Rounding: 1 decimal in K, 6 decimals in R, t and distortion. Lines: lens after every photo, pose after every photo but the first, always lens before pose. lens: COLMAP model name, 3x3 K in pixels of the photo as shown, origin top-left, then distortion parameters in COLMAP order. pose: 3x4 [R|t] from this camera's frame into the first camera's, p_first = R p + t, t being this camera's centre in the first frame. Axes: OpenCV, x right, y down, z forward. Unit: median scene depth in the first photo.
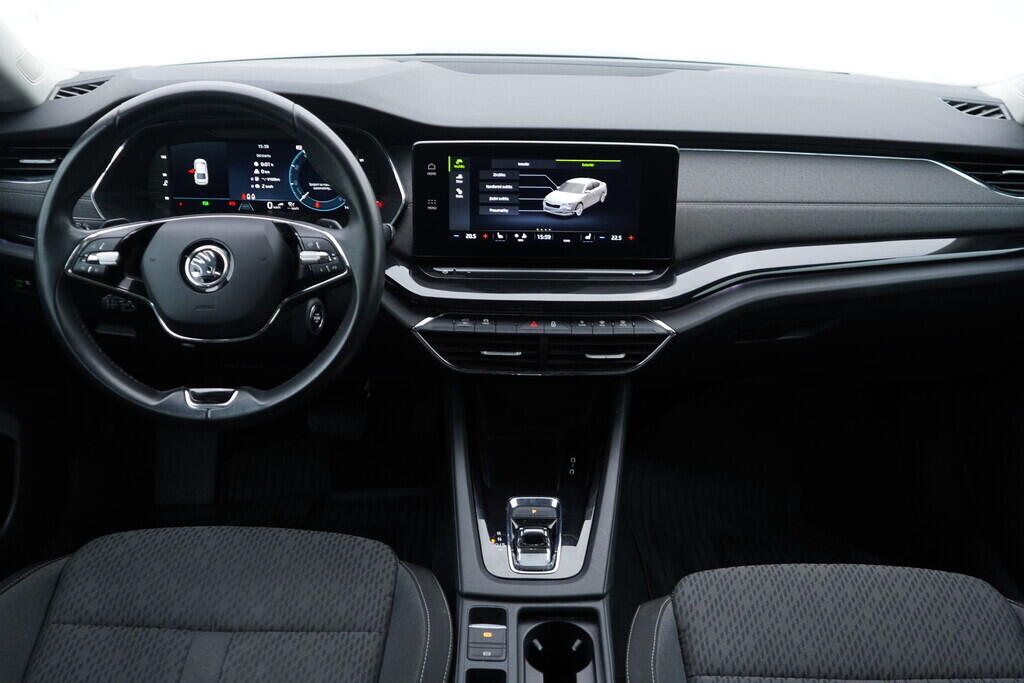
lens RADIAL K [[1056.2, 0, 510.9], [0, 1056.2, 343.0], [0, 0, 1]] dist [0.004495, 0.000000]
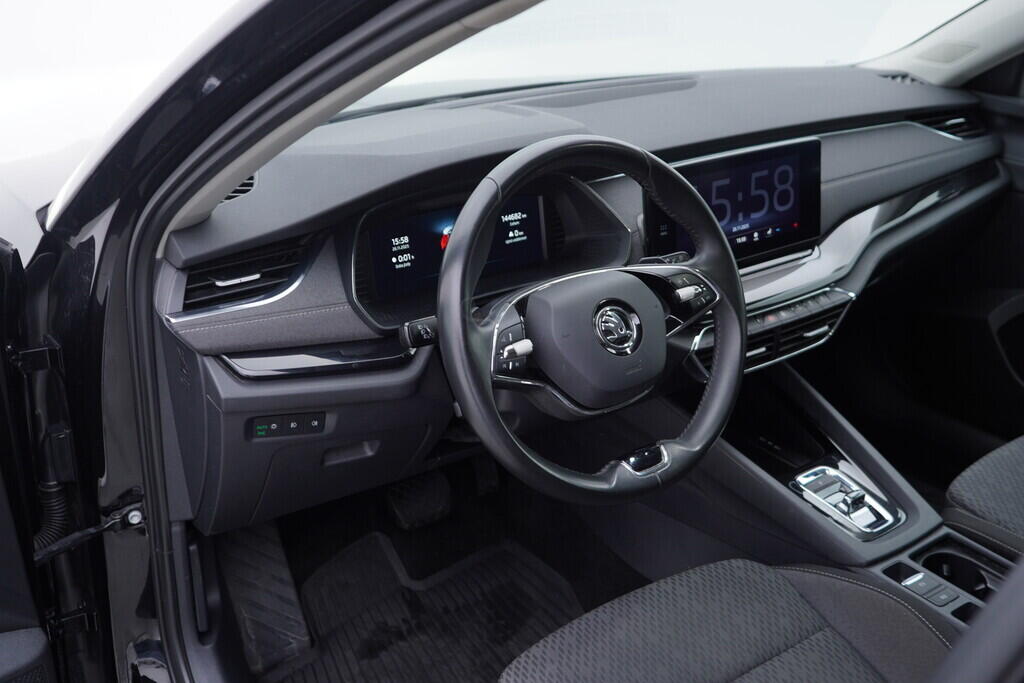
lens RADIAL K [[1056.2, 0, 510.8], [0, 1056.2, 347.4], [0, 0, 1]] dist [0.004495, 0.000000]
pose [[0.814926, -0.253619, 0.521127, -0.762313], [0.269783, 0.961812, 0.046210, -0.110173], [-0.512945, 0.102934, 0.852228, 0.219646]]
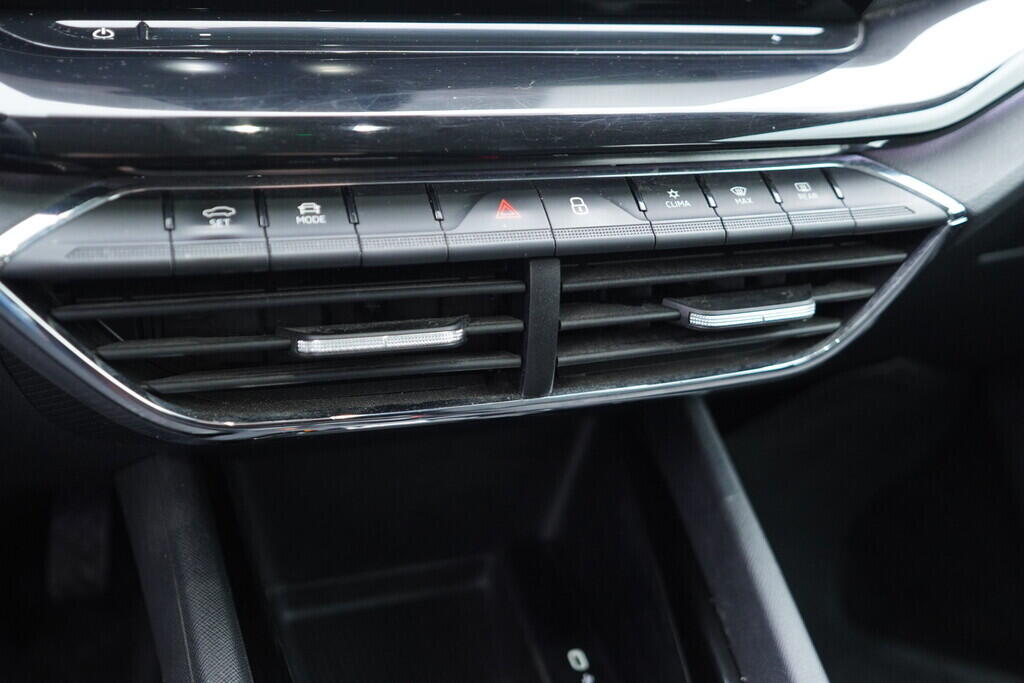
lens RADIAL K [[1056.2, 0, 520.0], [0, 1056.2, 343.6], [0, 0, 1]] dist [0.004495, 0.000000]
pose [[0.944607, -0.097802, 0.313294, -0.056339], [0.105457, 0.994395, -0.007537, 0.015638], [-0.310801, 0.040159, 0.949626, 0.761701]]
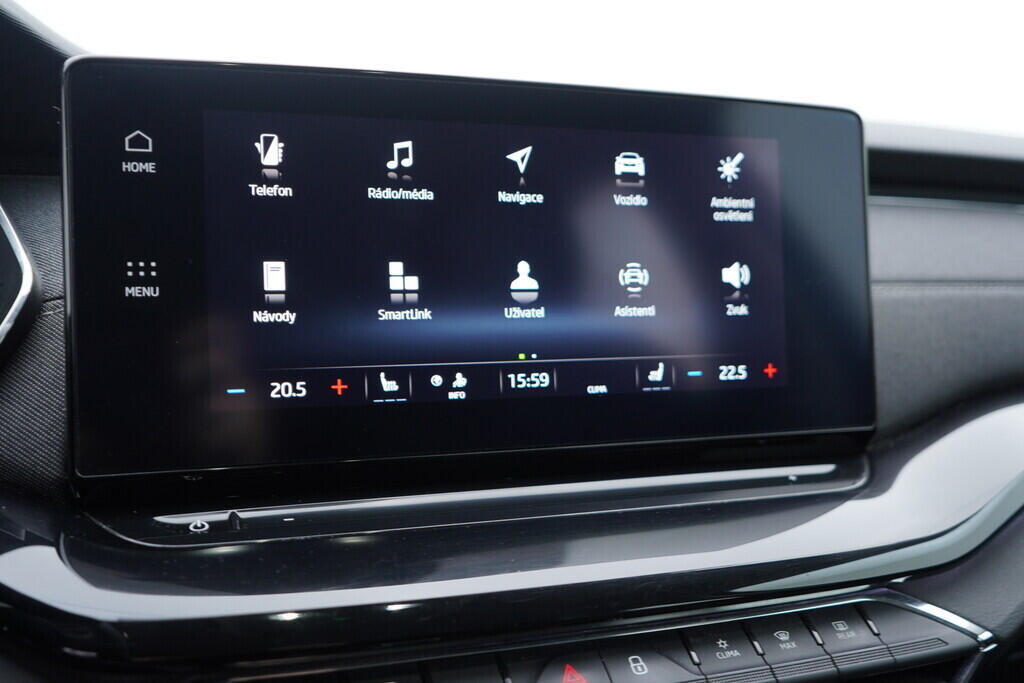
lens RADIAL K [[1056.2, 0, 514.6], [0, 1056.2, 341.2], [0, 0, 1]] dist [0.004495, 0.000000]
pose [[0.938724, -0.035958, 0.342789, -0.079178], [0.150998, 0.936927, -0.315225, -0.014922], [-0.309834, 0.347670, 0.884946, 0.739421]]
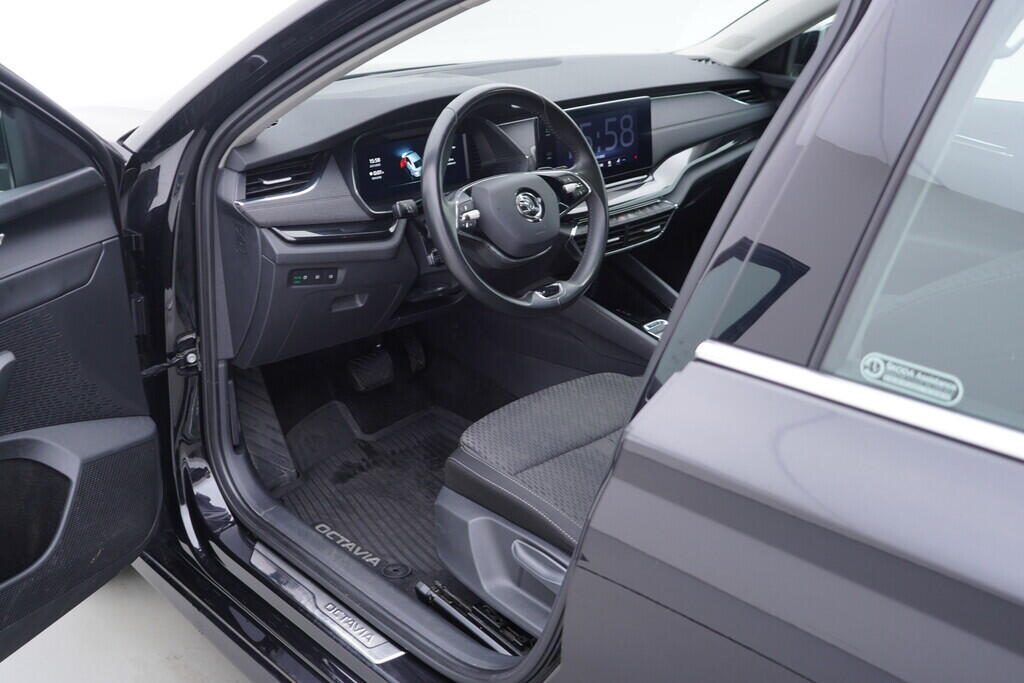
lens RADIAL K [[1056.2, 0, 512.8], [0, 1056.2, 341.4], [0, 0, 1]] dist [0.004495, 0.000000]
pose [[0.718370, -0.272801, 0.639940, -1.154936], [0.295048, 0.952546, 0.074854, -0.007480], [-0.629993, 0.135040, 0.764770, -0.080477]]
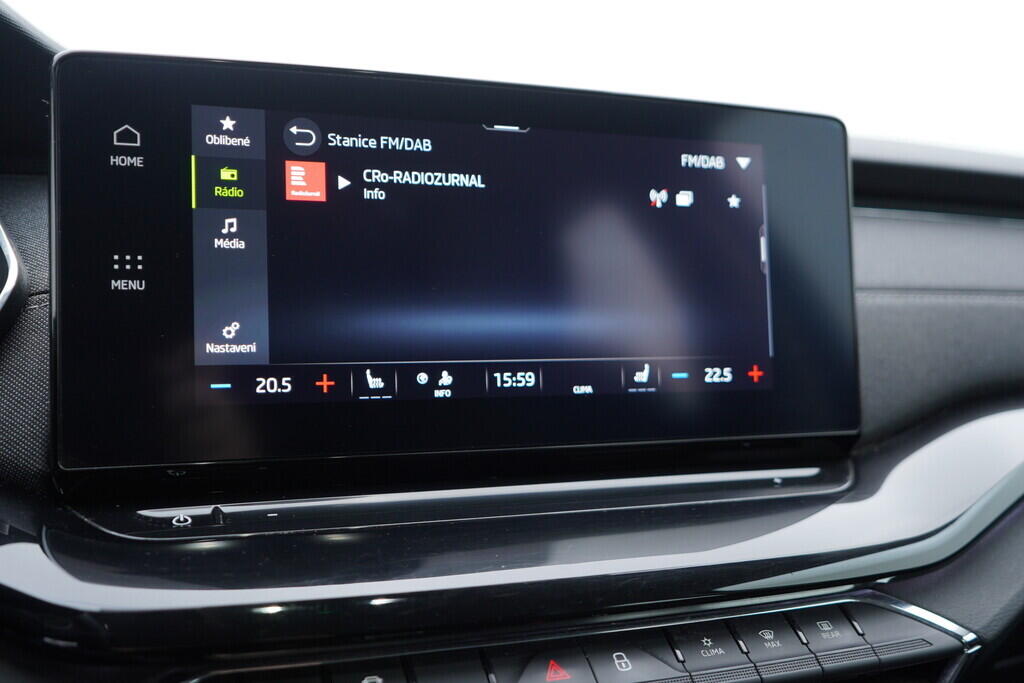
lens RADIAL K [[1056.2, 0, 514.8], [0, 1056.2, 340.7], [0, 0, 1]] dist [0.004495, 0.000000]
pose [[0.934994, -0.021421, 0.354017, -0.079020], [0.149337, 0.929153, -0.338190, -0.006739], [-0.321692, 0.369074, 0.871951, 0.741546]]
